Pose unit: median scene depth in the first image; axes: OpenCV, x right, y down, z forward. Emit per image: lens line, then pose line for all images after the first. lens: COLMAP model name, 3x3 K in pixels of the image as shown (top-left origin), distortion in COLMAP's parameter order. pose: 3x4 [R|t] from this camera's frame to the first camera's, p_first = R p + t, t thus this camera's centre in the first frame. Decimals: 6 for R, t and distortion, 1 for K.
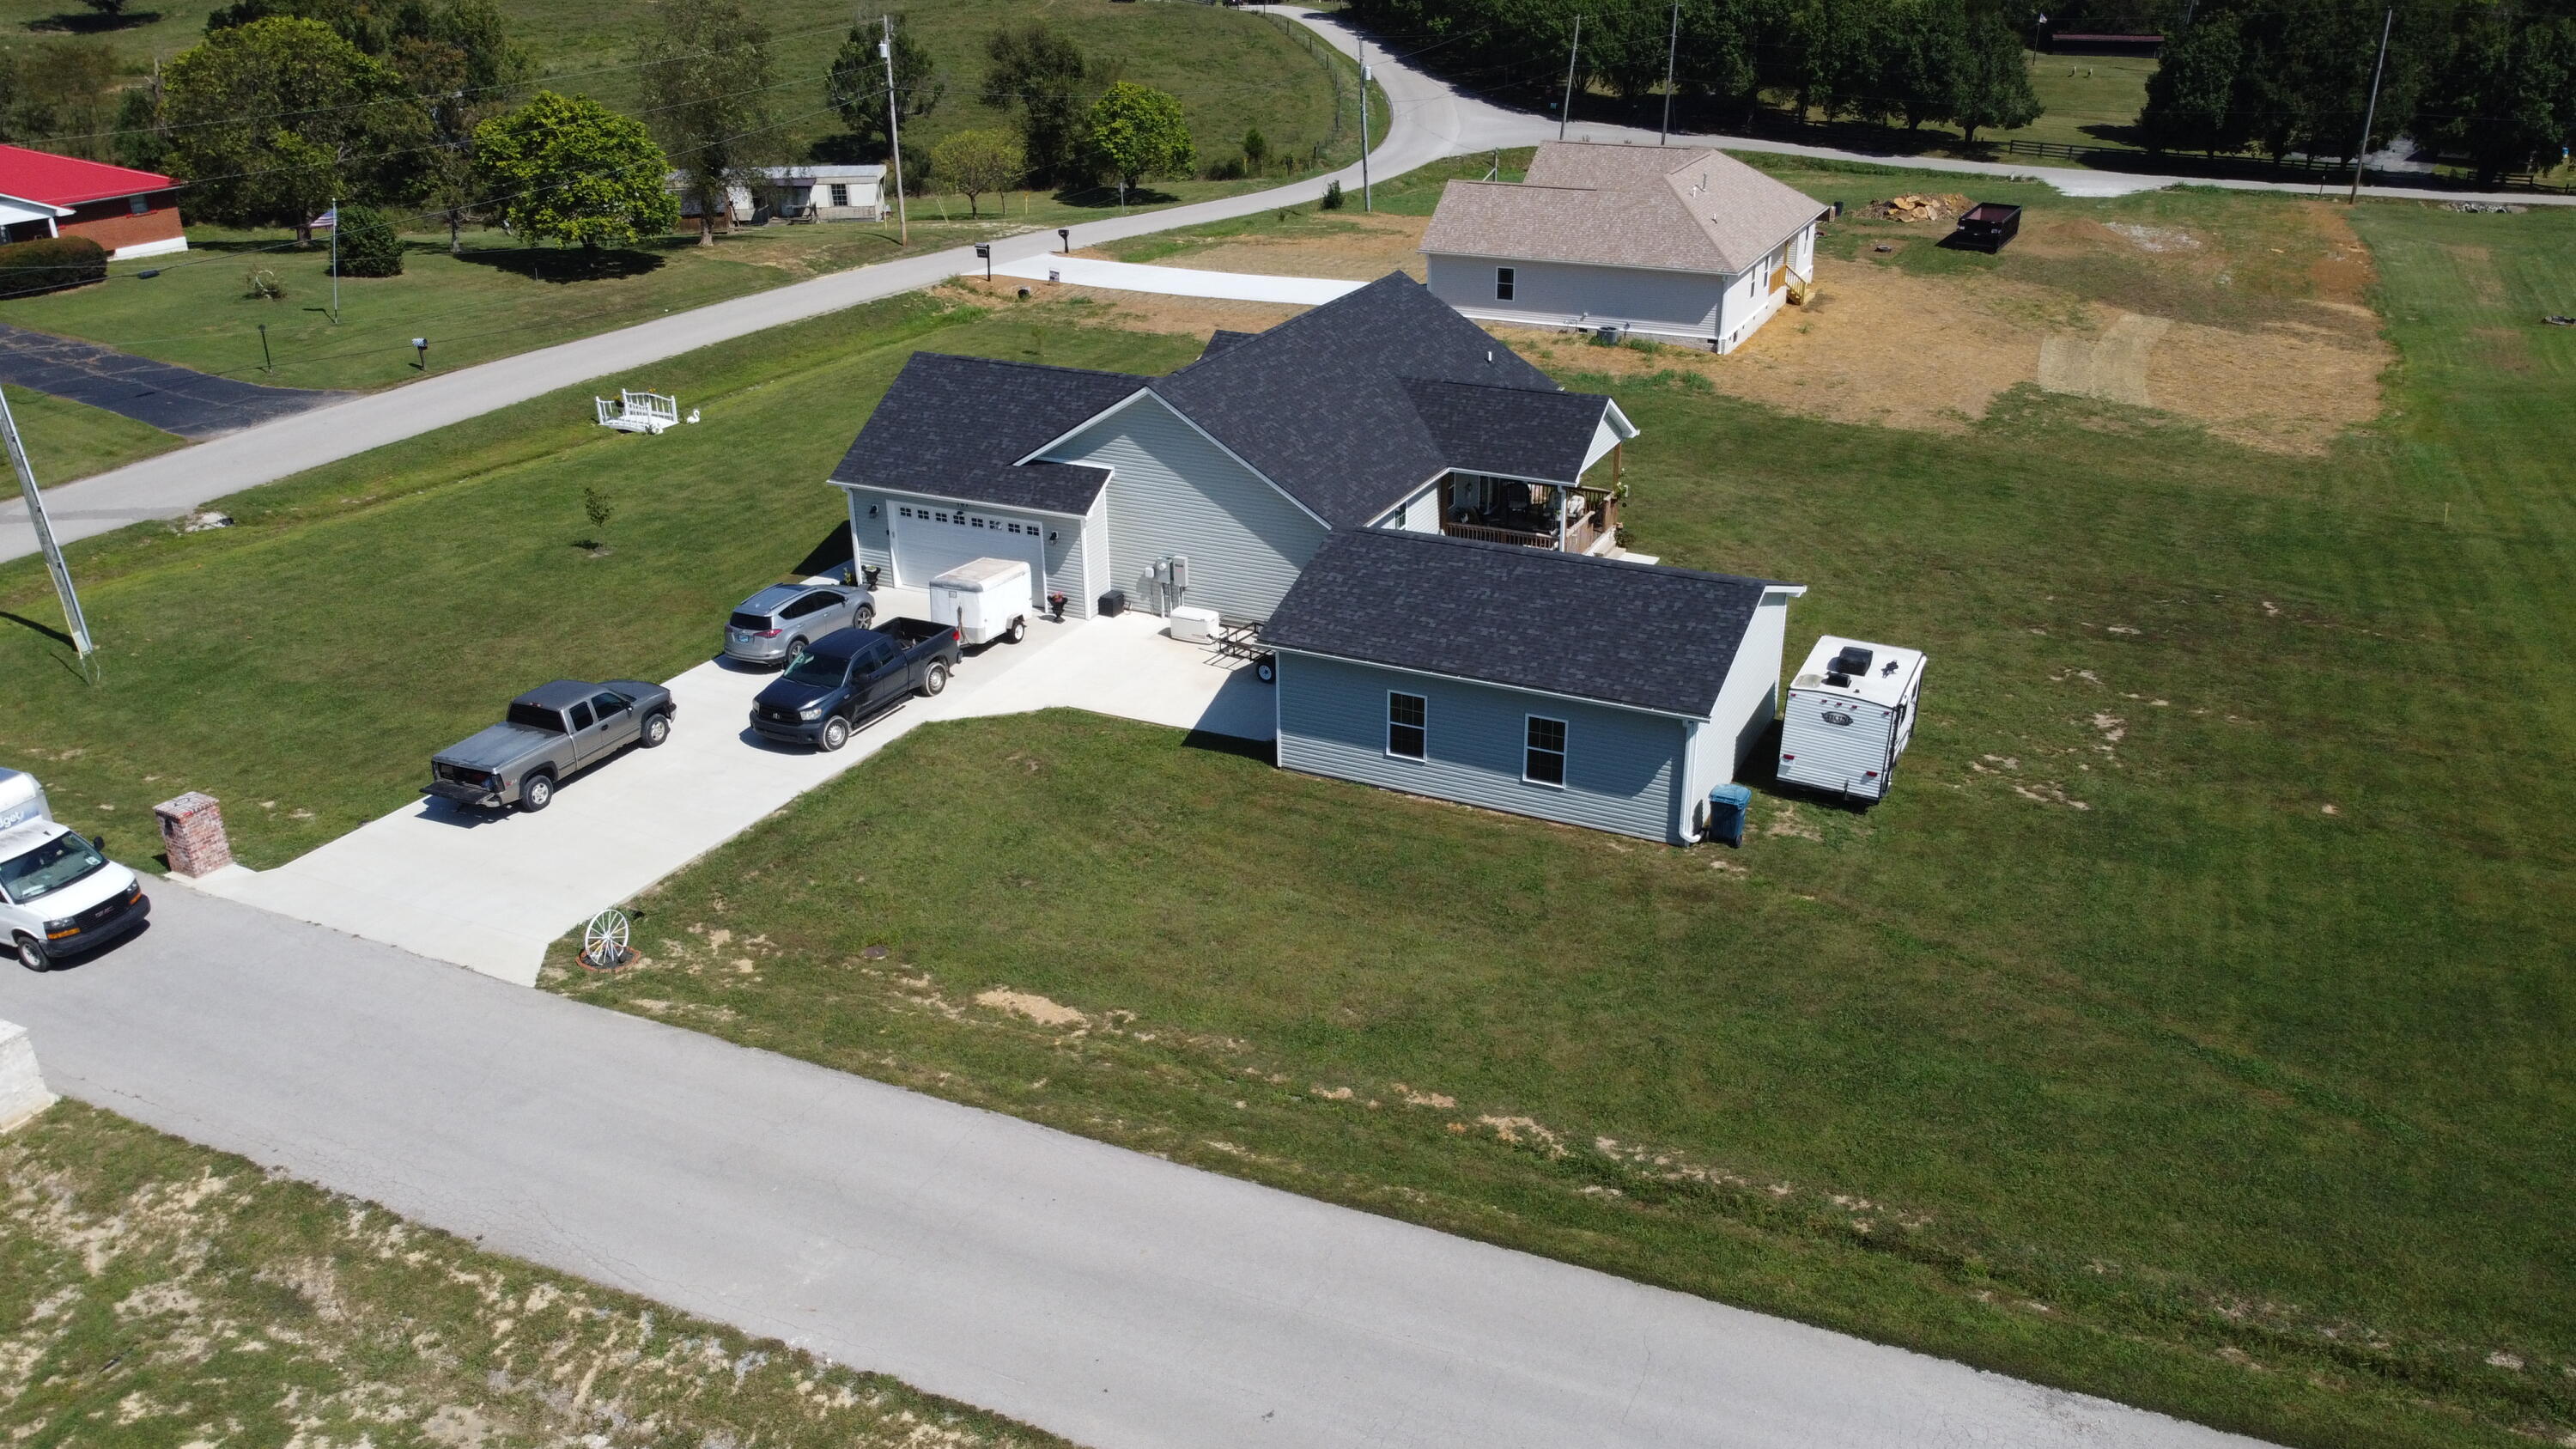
lens RADIAL K [[1952.0, 0, 1282.1], [0, 1952.0, 721.0], [0, 0, 1]] dist [0.002456, -0.003952]
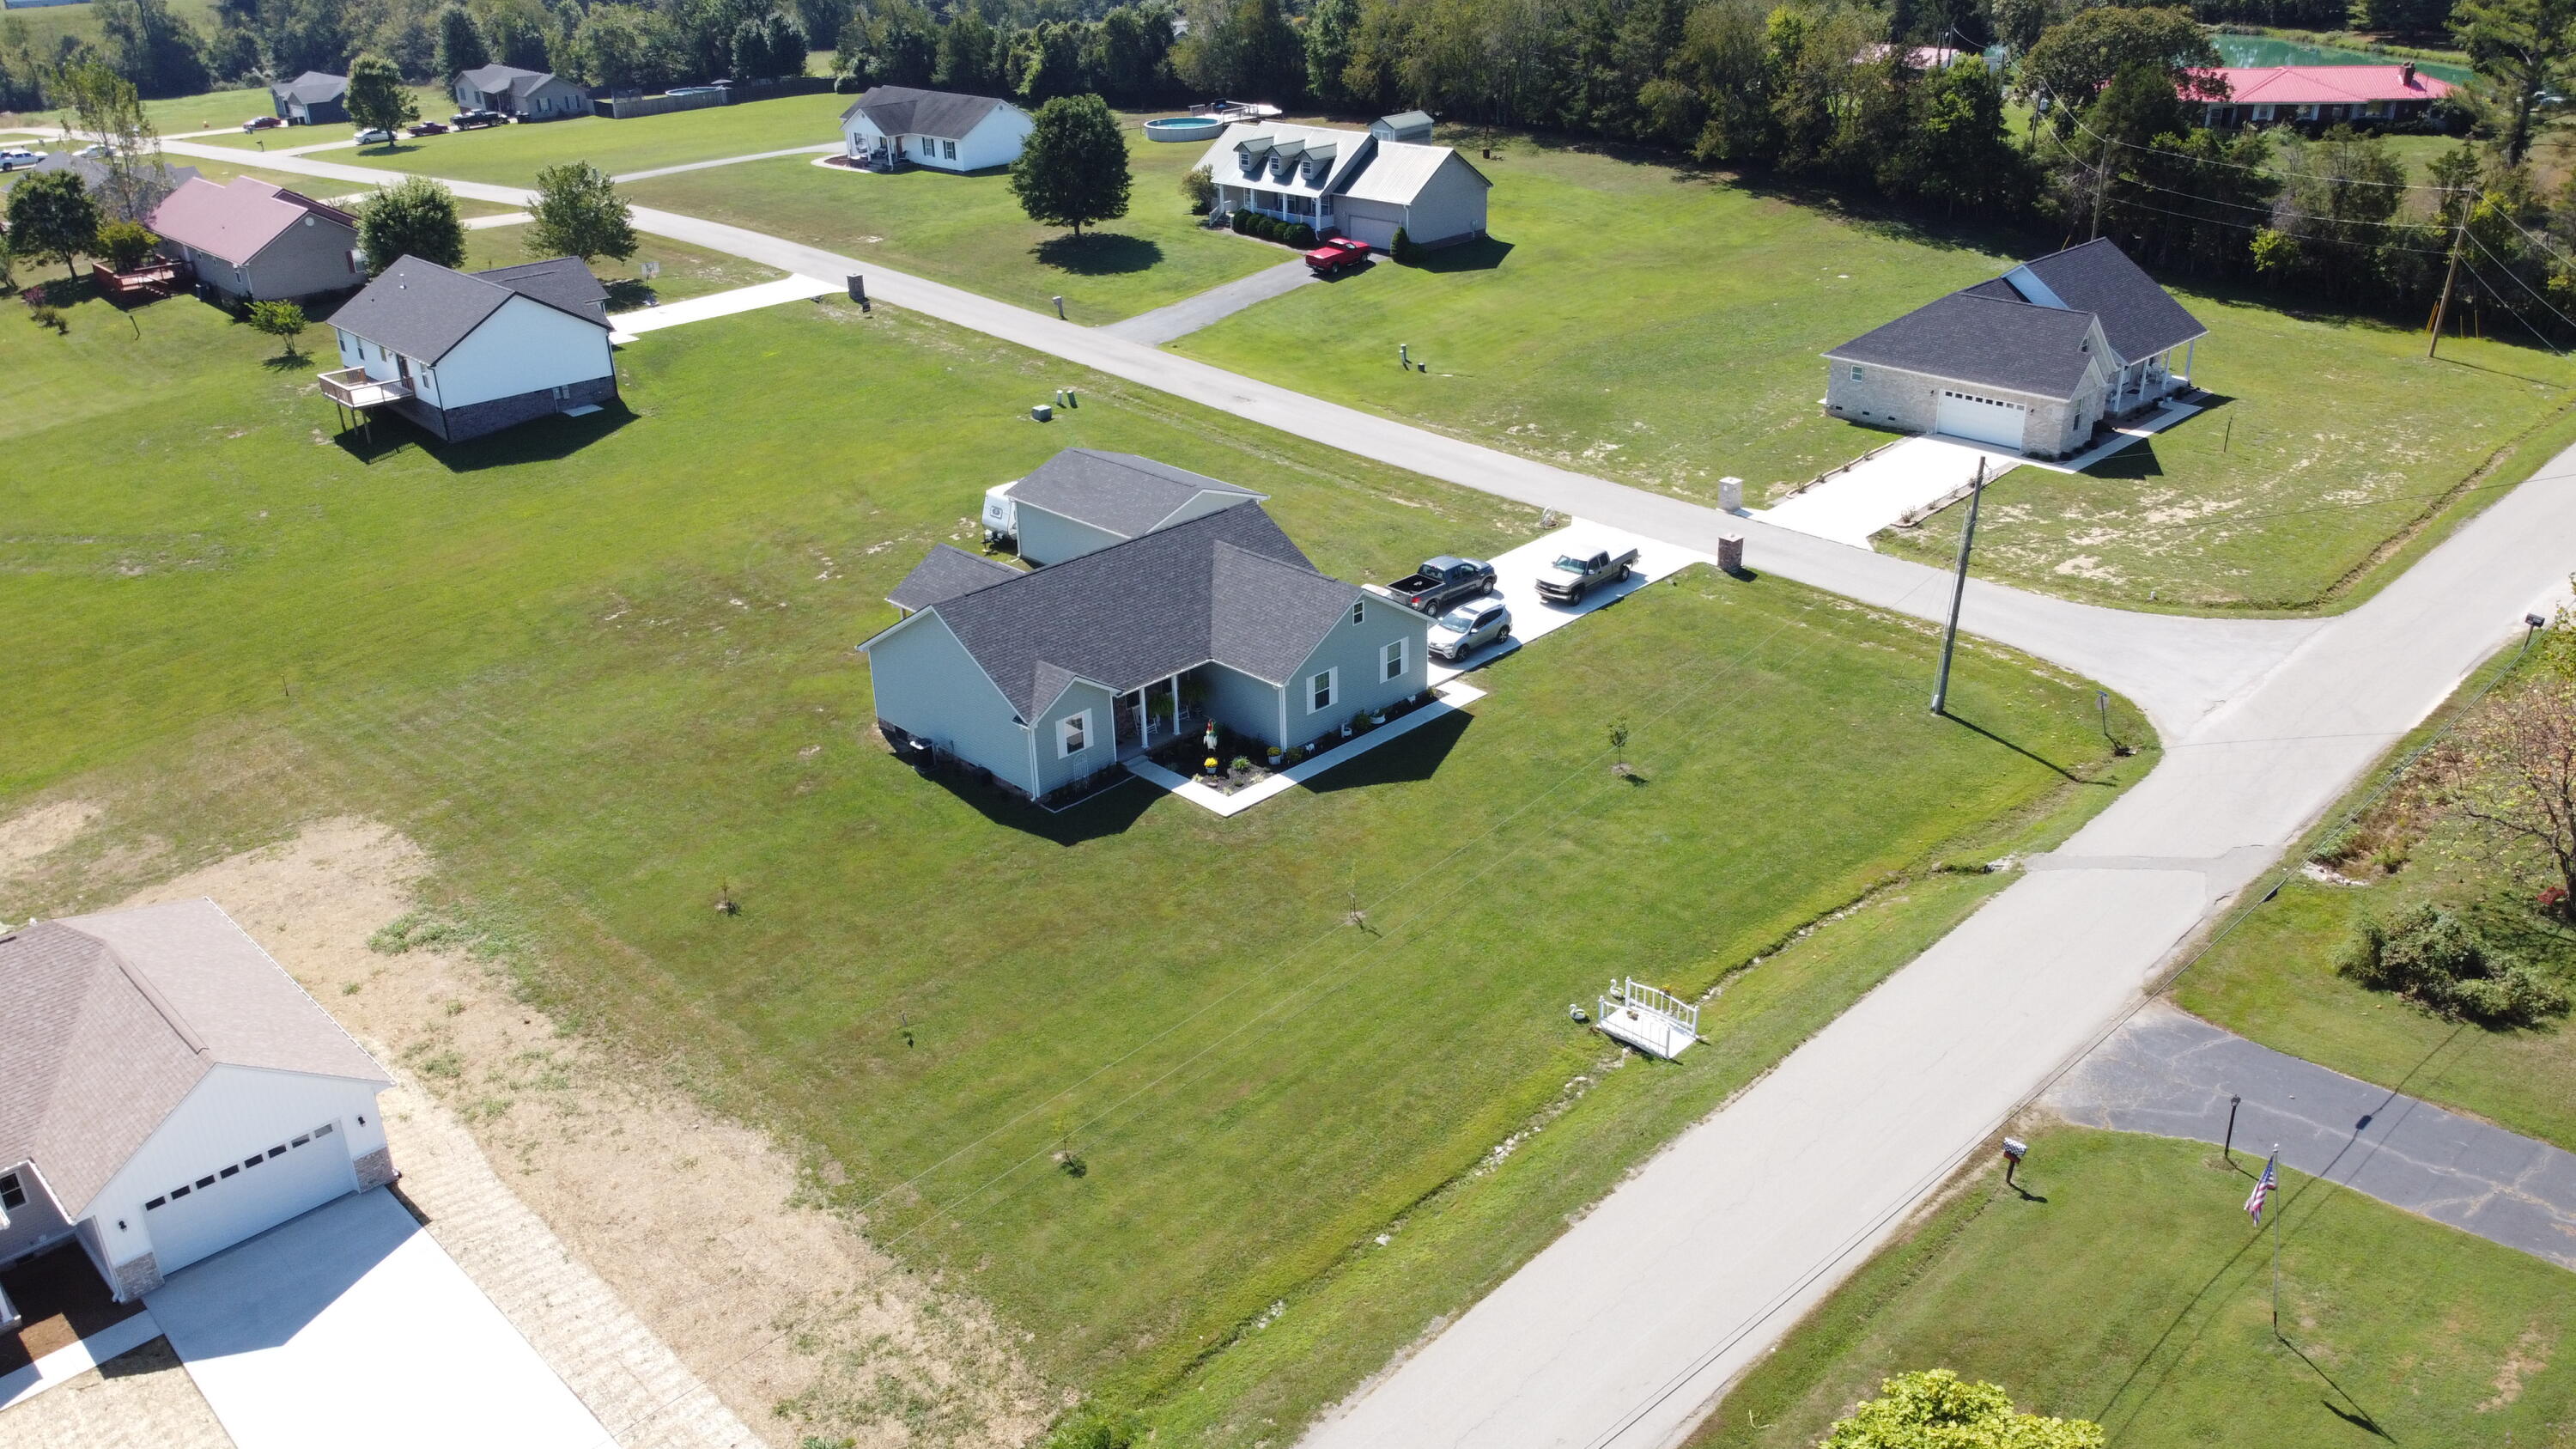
lens RADIAL K [[1952.0, 0, 1282.1], [0, 1952.0, 721.0], [0, 0, 1]] dist [0.002456, -0.003952]
pose [[-0.942551, -0.107231, 0.316384, -0.713739], [0.166485, 0.670309, 0.723166, -1.391935], [-0.289620, 0.734294, -0.613948, 2.406050]]
